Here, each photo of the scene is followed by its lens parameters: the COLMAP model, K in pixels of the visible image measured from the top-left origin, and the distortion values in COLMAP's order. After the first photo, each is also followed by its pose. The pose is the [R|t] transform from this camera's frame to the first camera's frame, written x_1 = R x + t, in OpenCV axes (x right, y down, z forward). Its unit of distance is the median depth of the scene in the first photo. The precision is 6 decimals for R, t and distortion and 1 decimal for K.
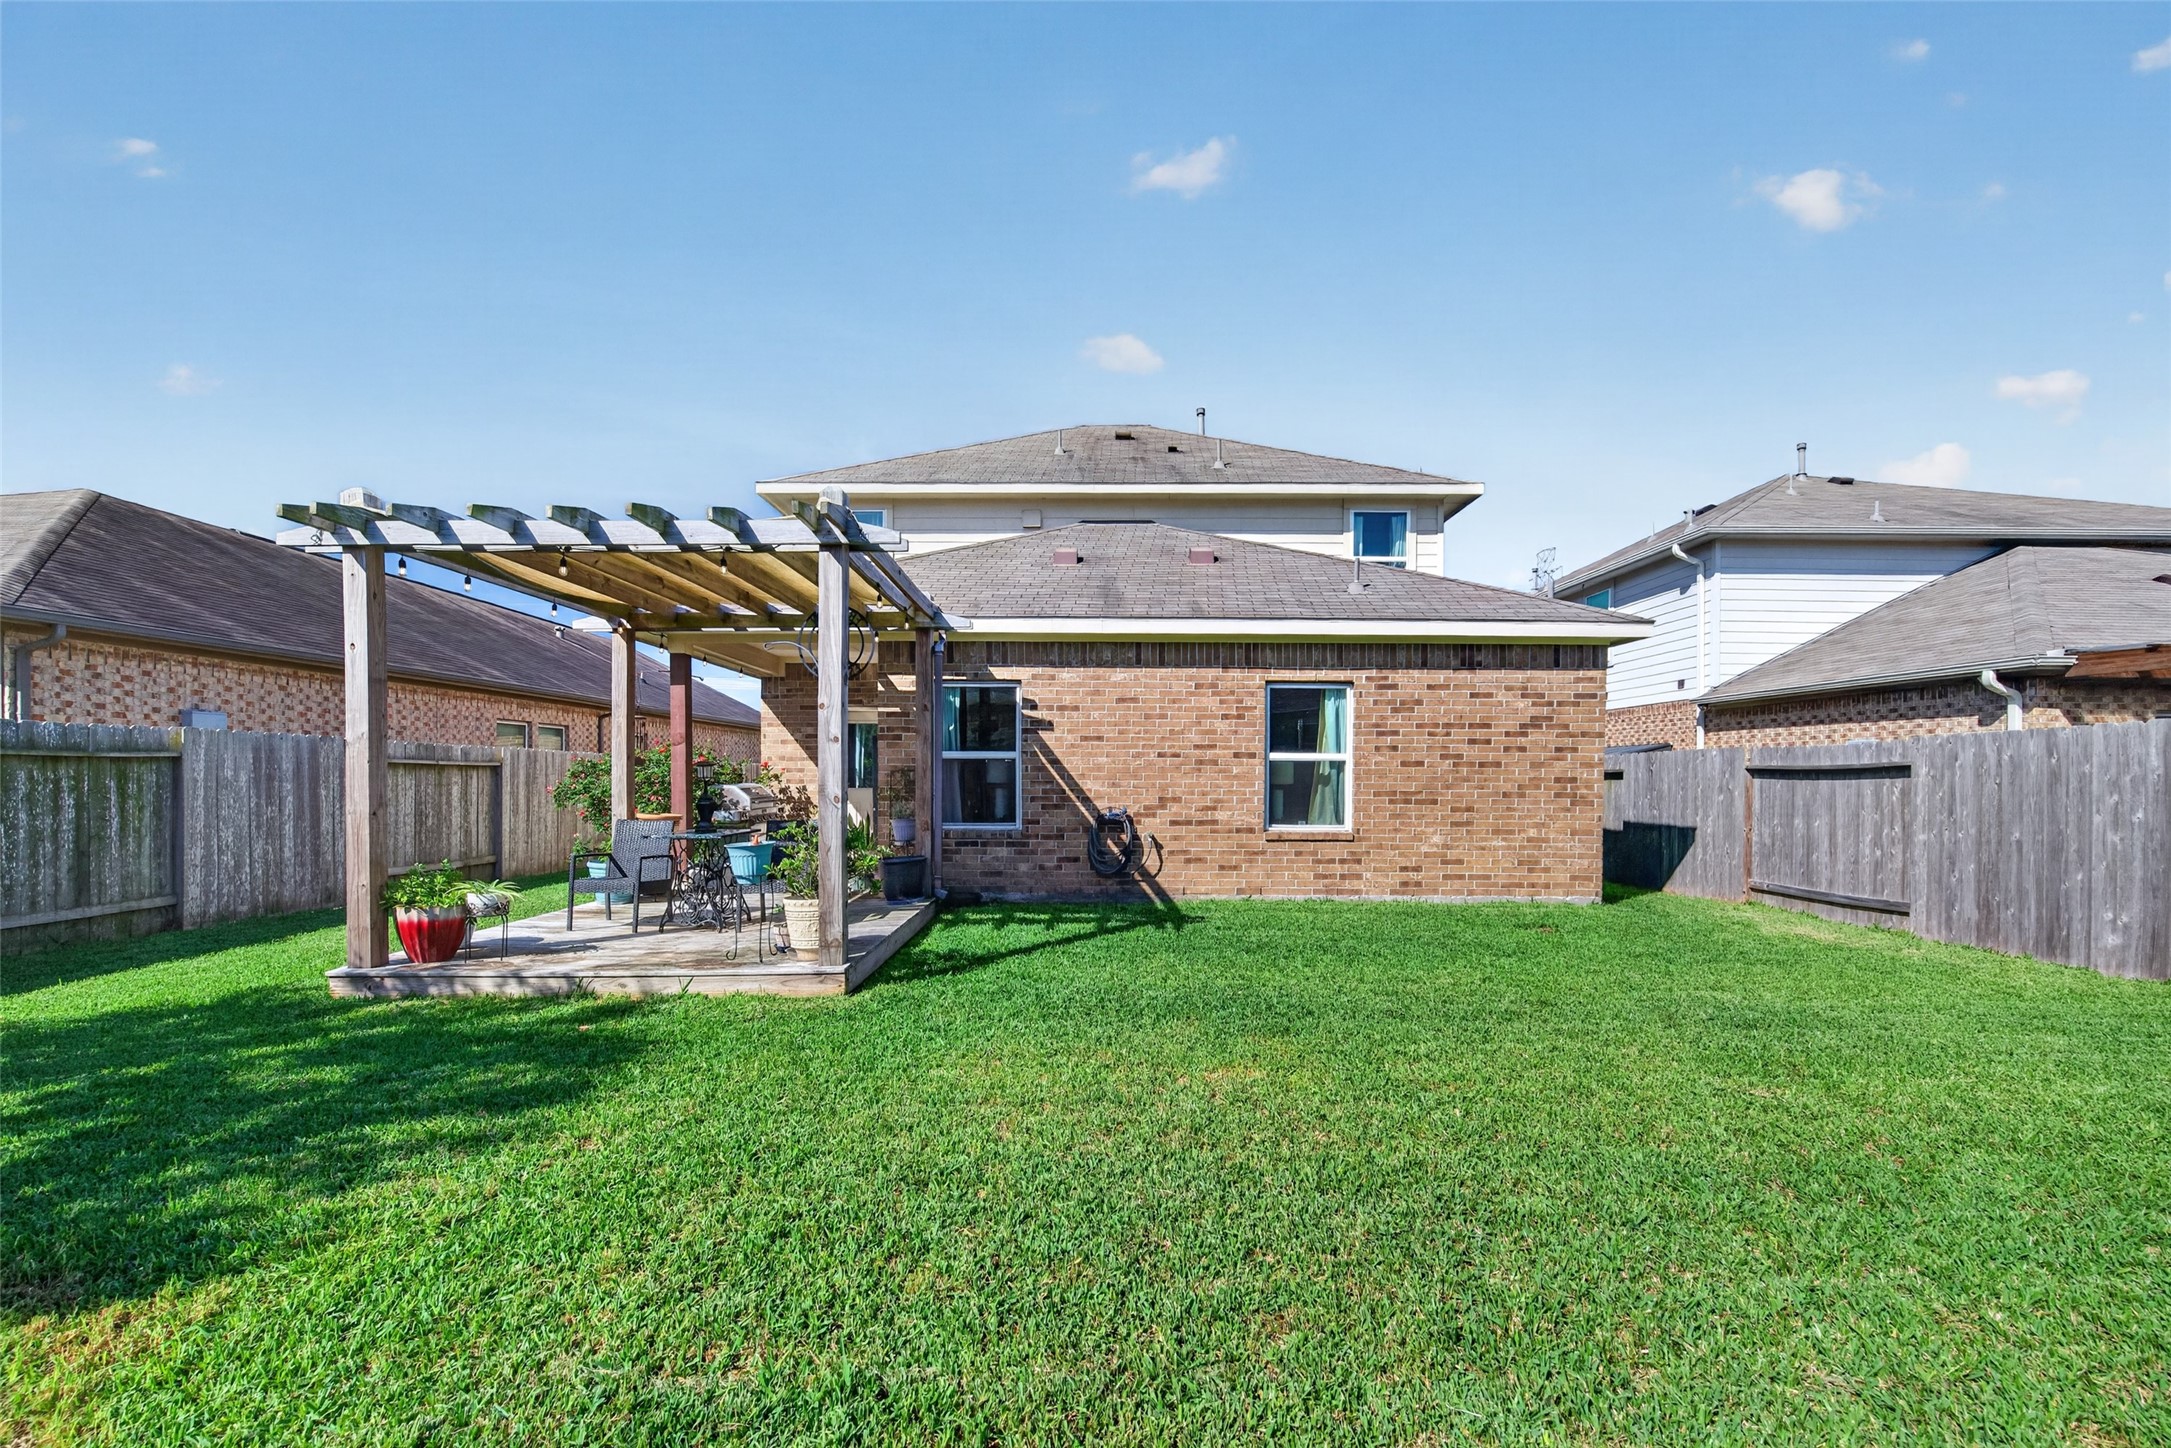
lens RADIAL K [[867.9, 0, 1084.8], [0, 867.9, 798.8], [0, 0, 1]] dist [-0.017834, -0.000943]
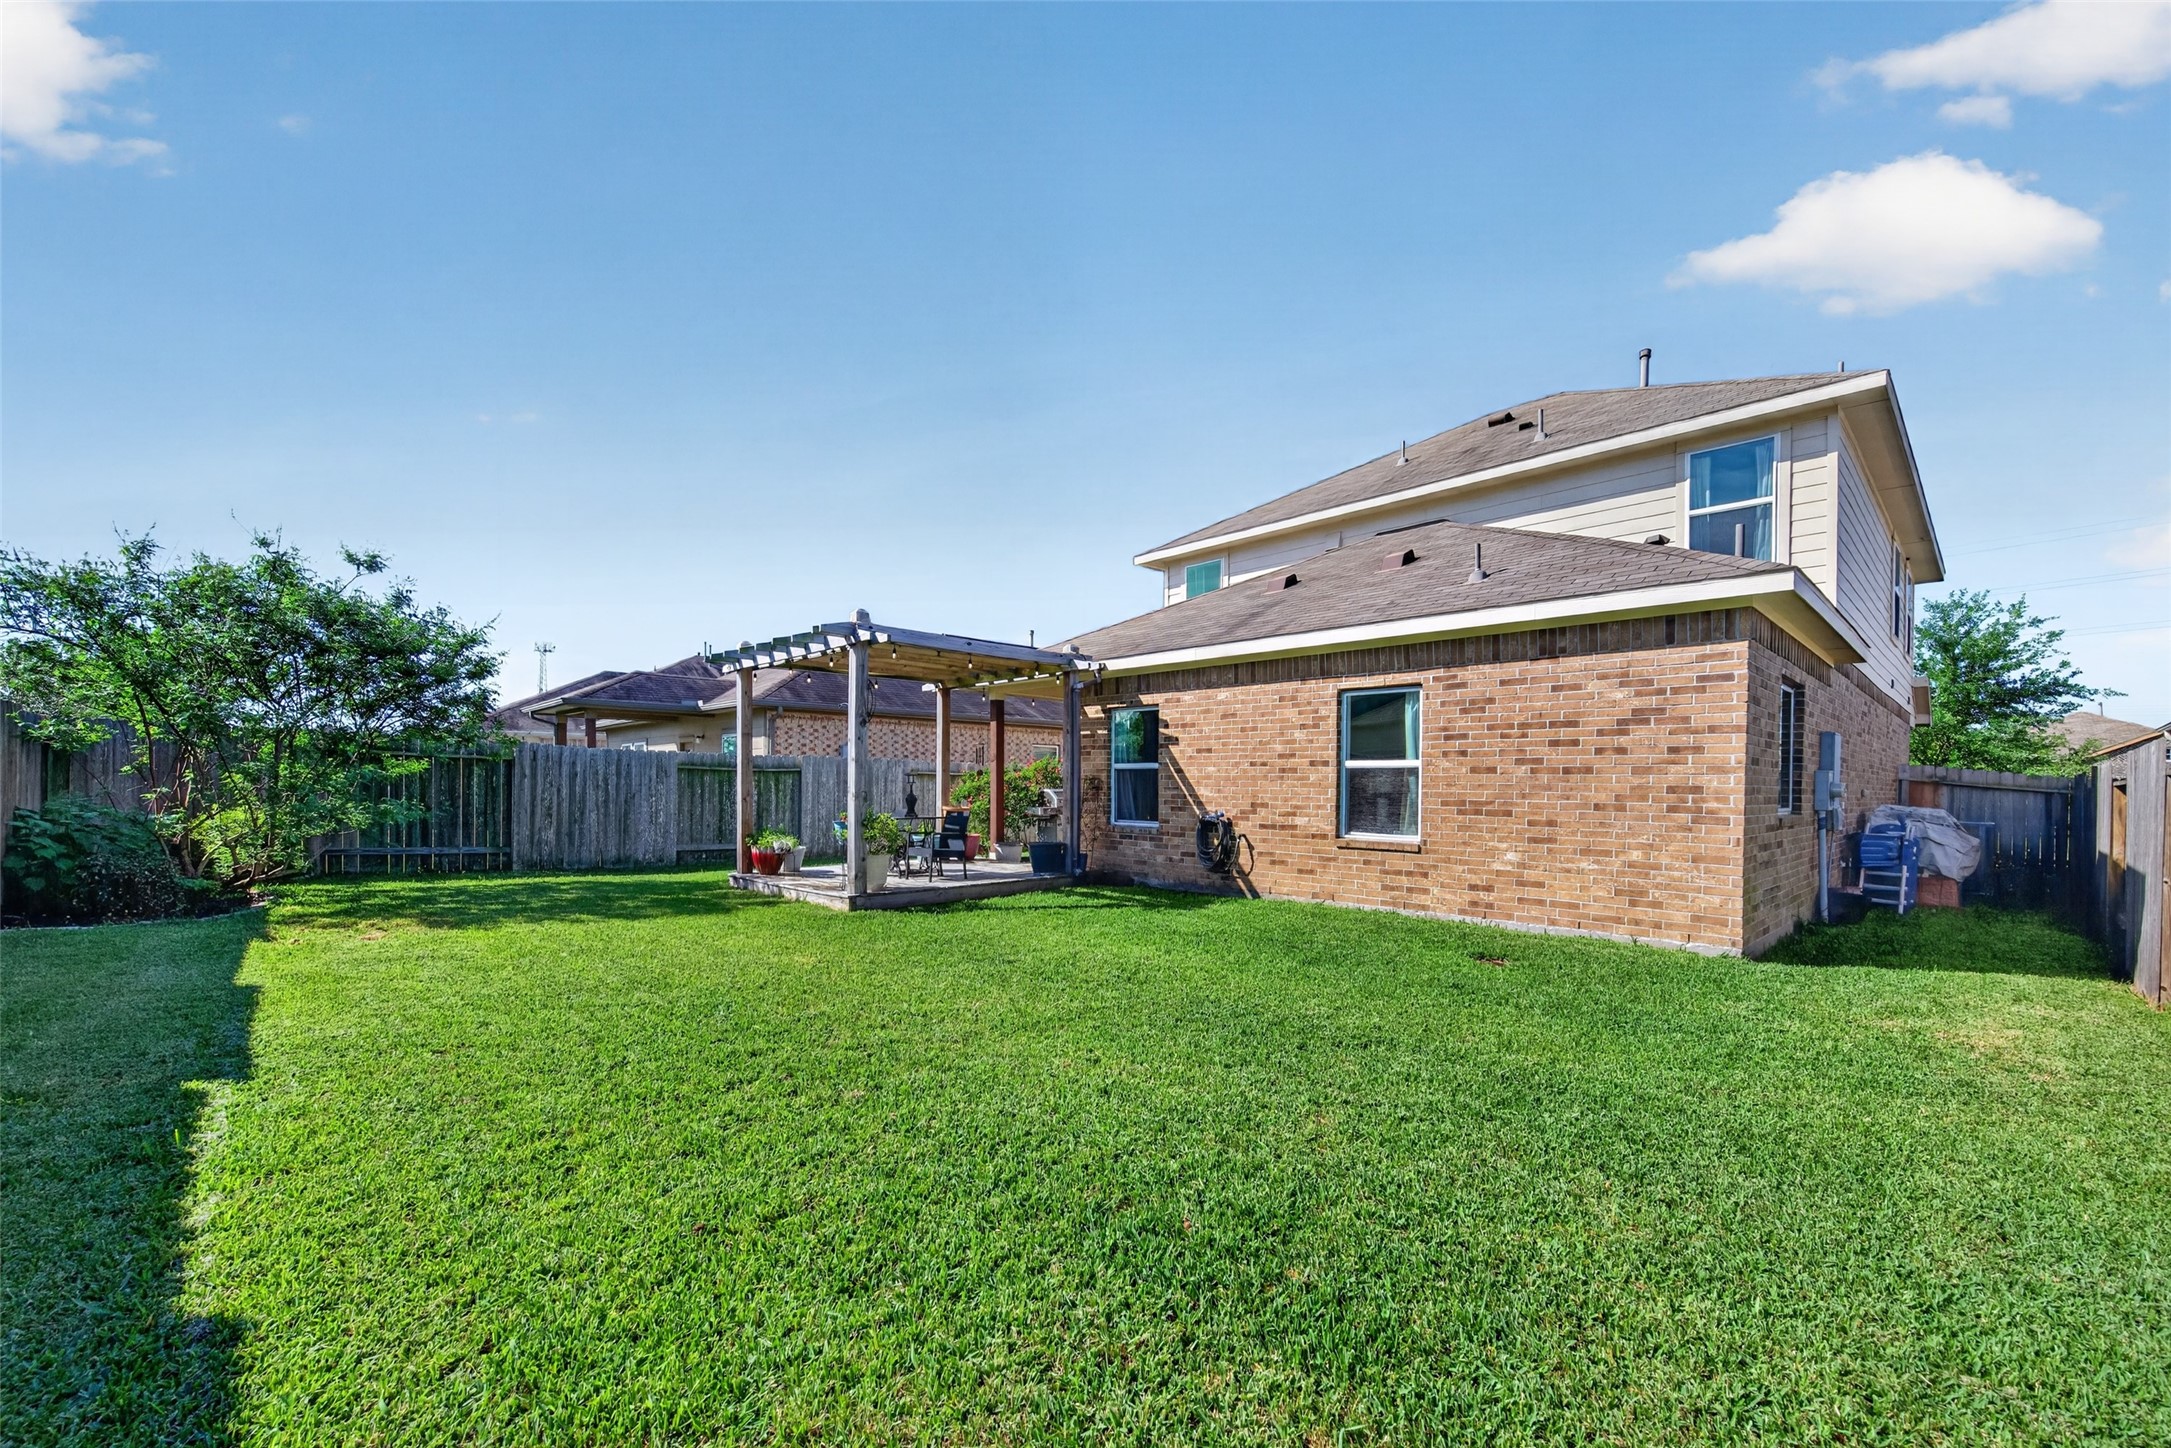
lens RADIAL K [[867.9, 0, 1084.8], [0, 867.9, 798.2], [0, 0, 1]] dist [-0.017834, -0.000943]
pose [[0.689760, 0.015281, -0.723877, 0.739829], [-0.027235, 0.999617, -0.004849, 0.004086], [0.723526, 0.023060, 0.689912, 0.088177]]
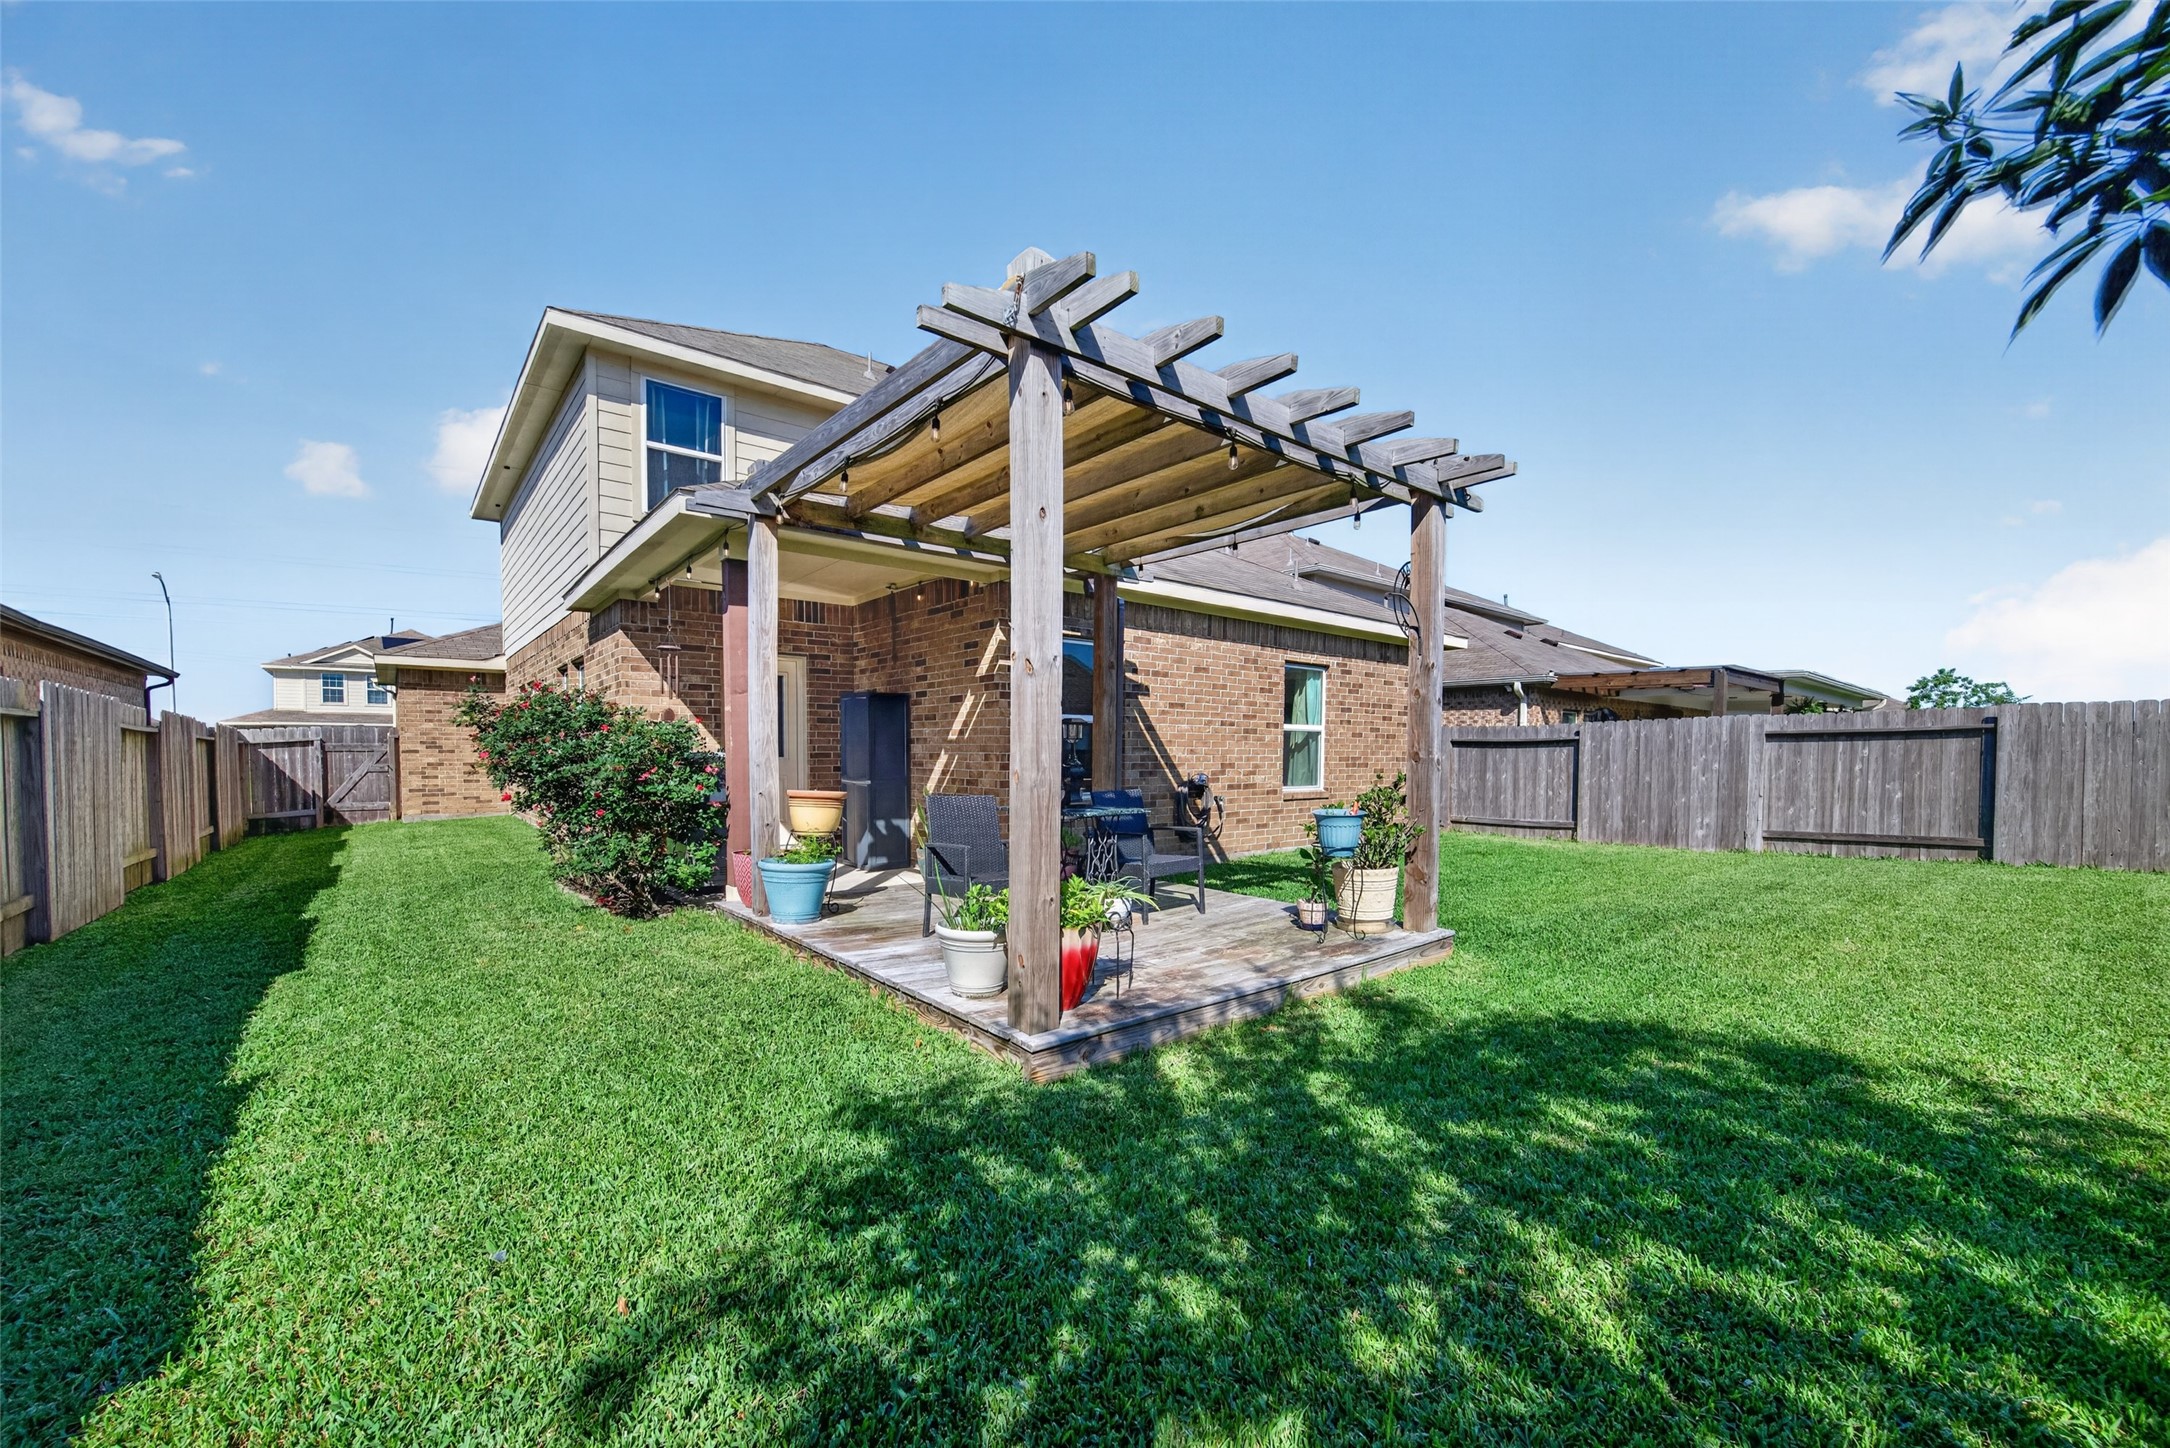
lens RADIAL K [[867.5, 0, 1096.6], [0, 867.5, 792.8], [0, 0, 1]] dist [-0.017834, -0.000943]
pose [[0.757150, -0.030460, 0.652530, -0.728462], [0.016261, 0.999482, 0.027788, 0.002761], [-0.653039, -0.010429, 0.757253, 0.295299]]
